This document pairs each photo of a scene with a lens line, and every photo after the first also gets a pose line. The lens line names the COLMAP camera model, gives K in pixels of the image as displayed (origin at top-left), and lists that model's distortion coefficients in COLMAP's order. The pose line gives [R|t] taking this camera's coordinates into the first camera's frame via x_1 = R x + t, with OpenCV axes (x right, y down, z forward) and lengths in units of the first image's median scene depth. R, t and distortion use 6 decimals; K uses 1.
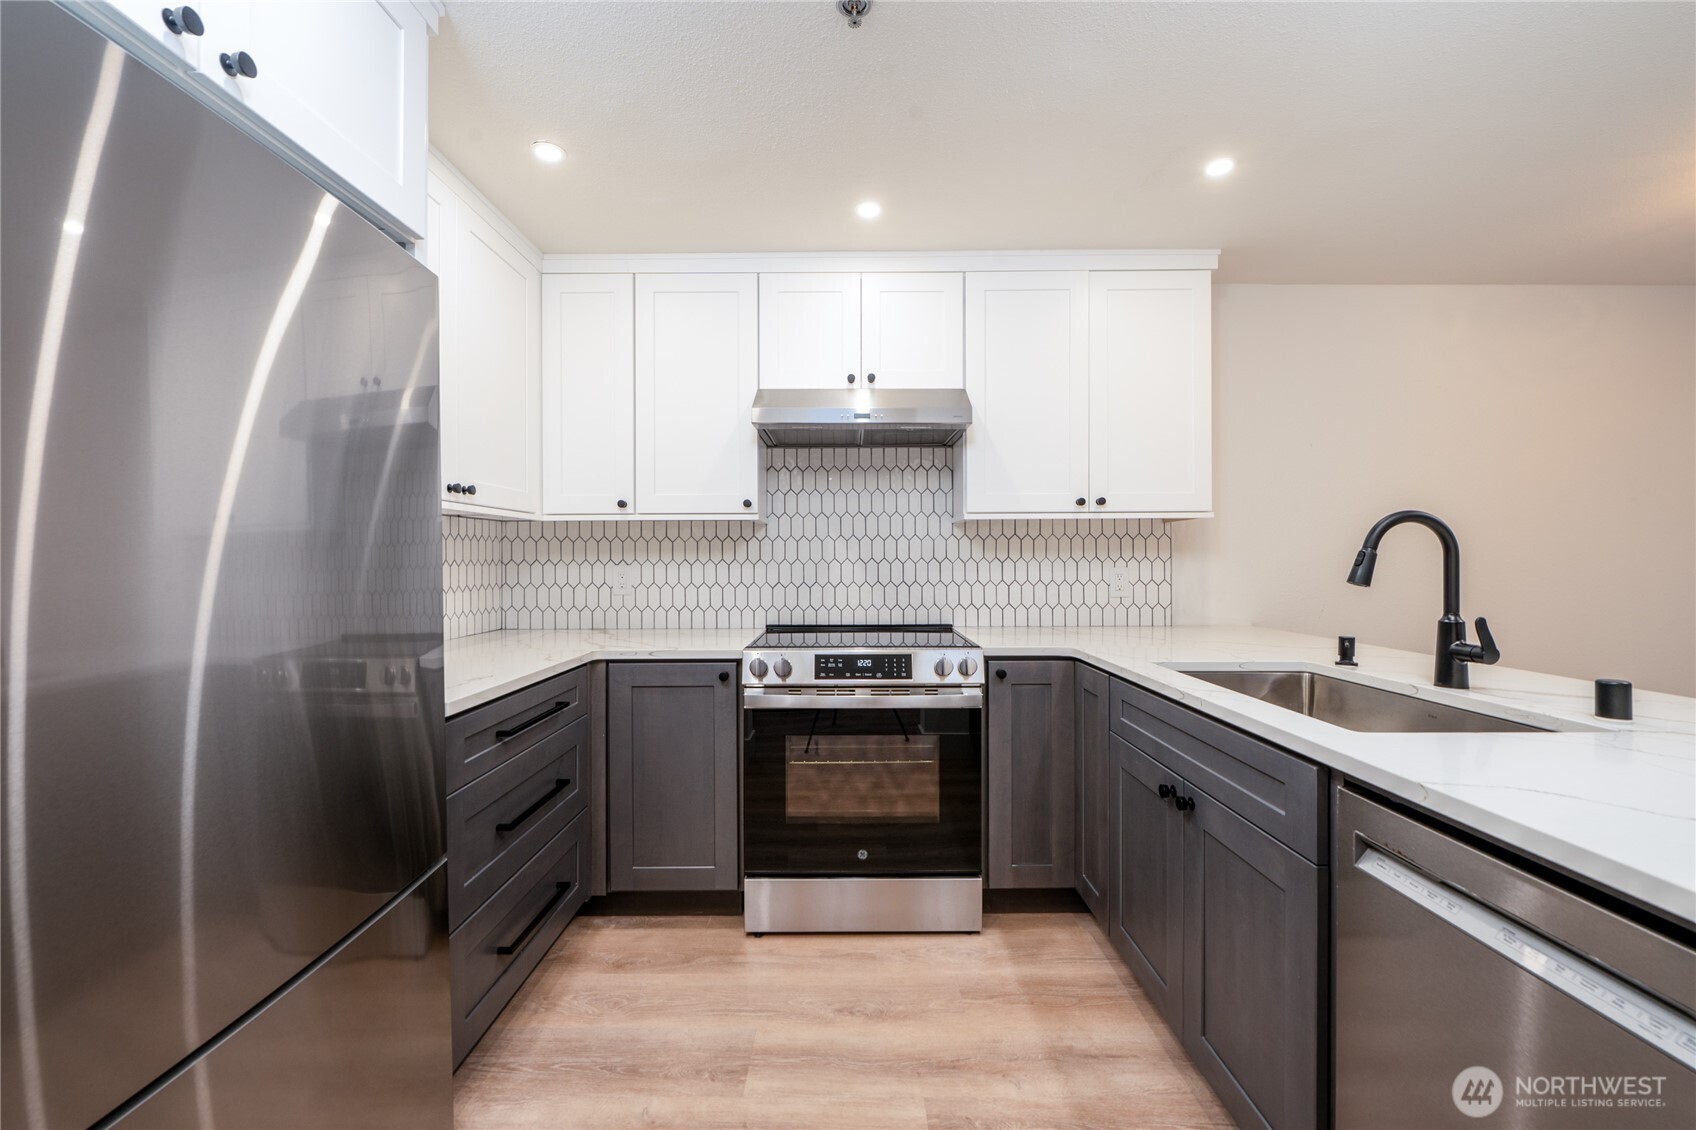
lens RADIAL K [[662.0, 0, 850.8], [0, 662.0, 569.0], [0, 0, 1]] dist [0.006784, 0.000274]
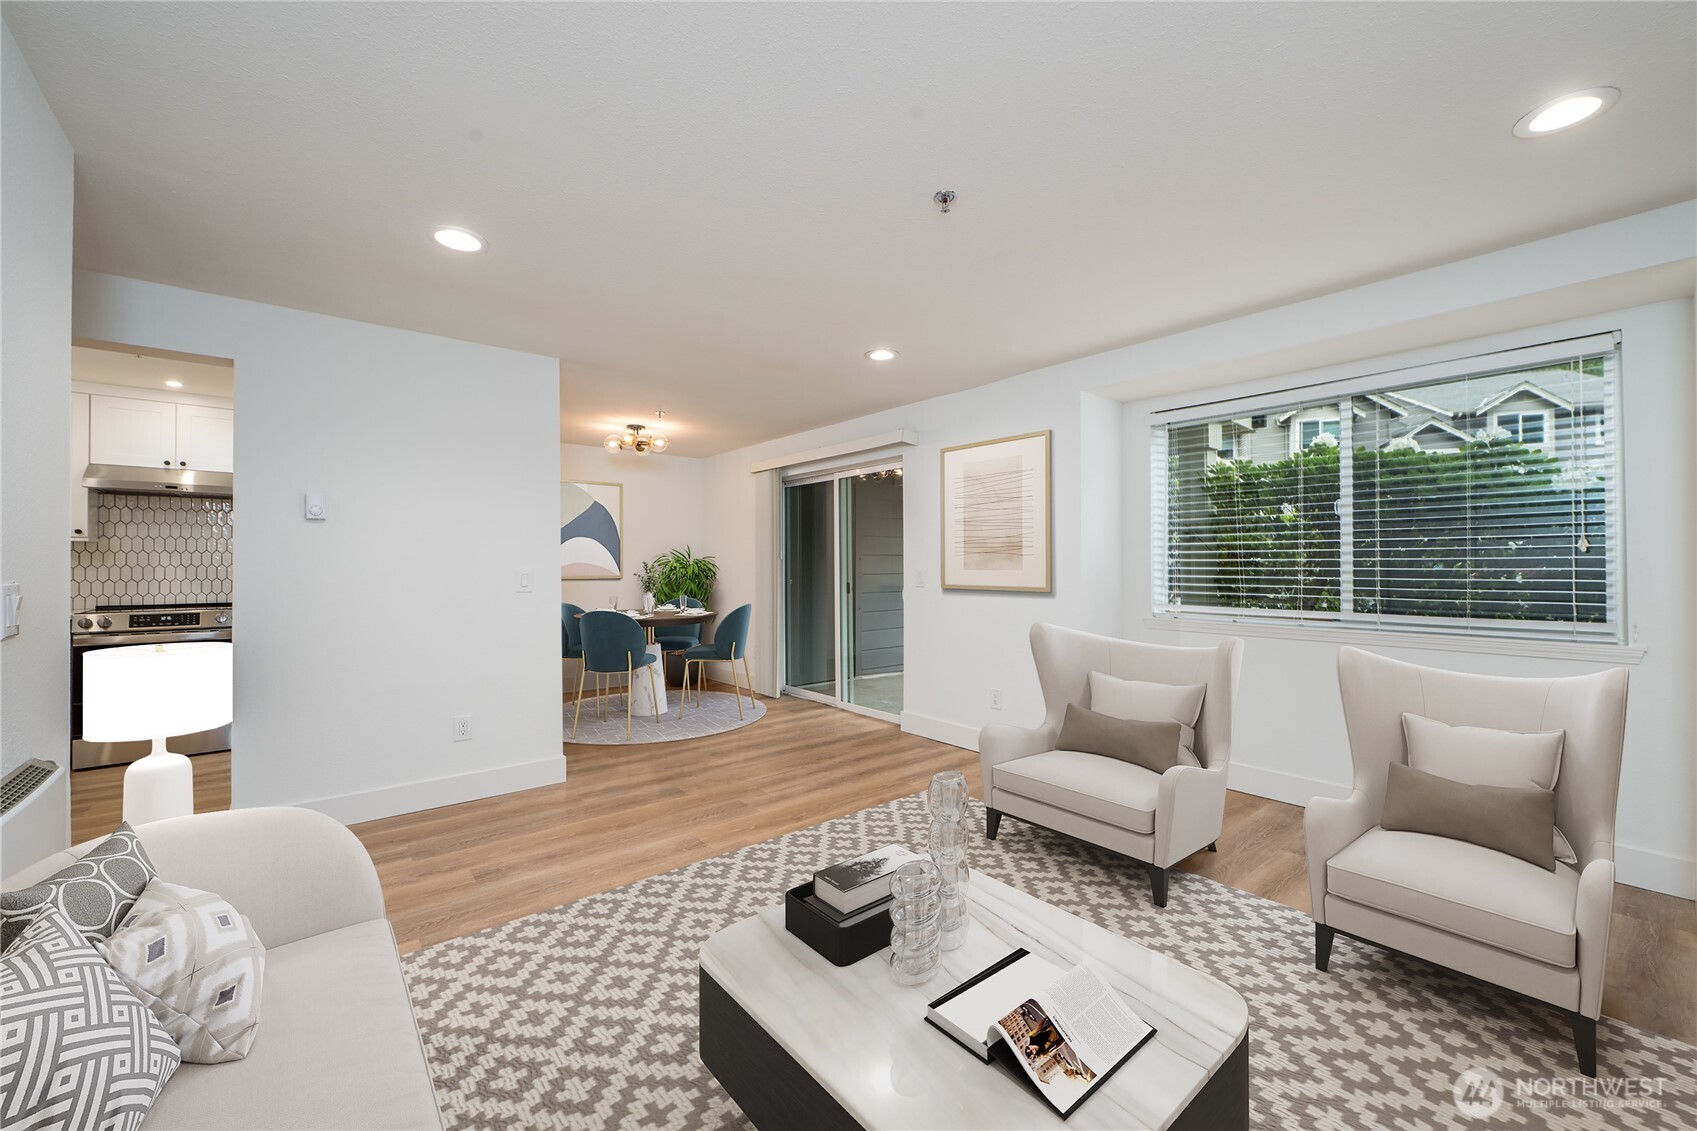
lens RADIAL K [[662.4, 0, 837.9], [0, 662.4, 564.0], [0, 0, 1]] dist [0.006784, 0.000274]
pose [[0.777251, 0.002595, 0.629186, 0.262087], [0.003770, 0.999954, -0.008782, 0.004049], [-0.629180, 0.009198, 0.777205, -1.457316]]
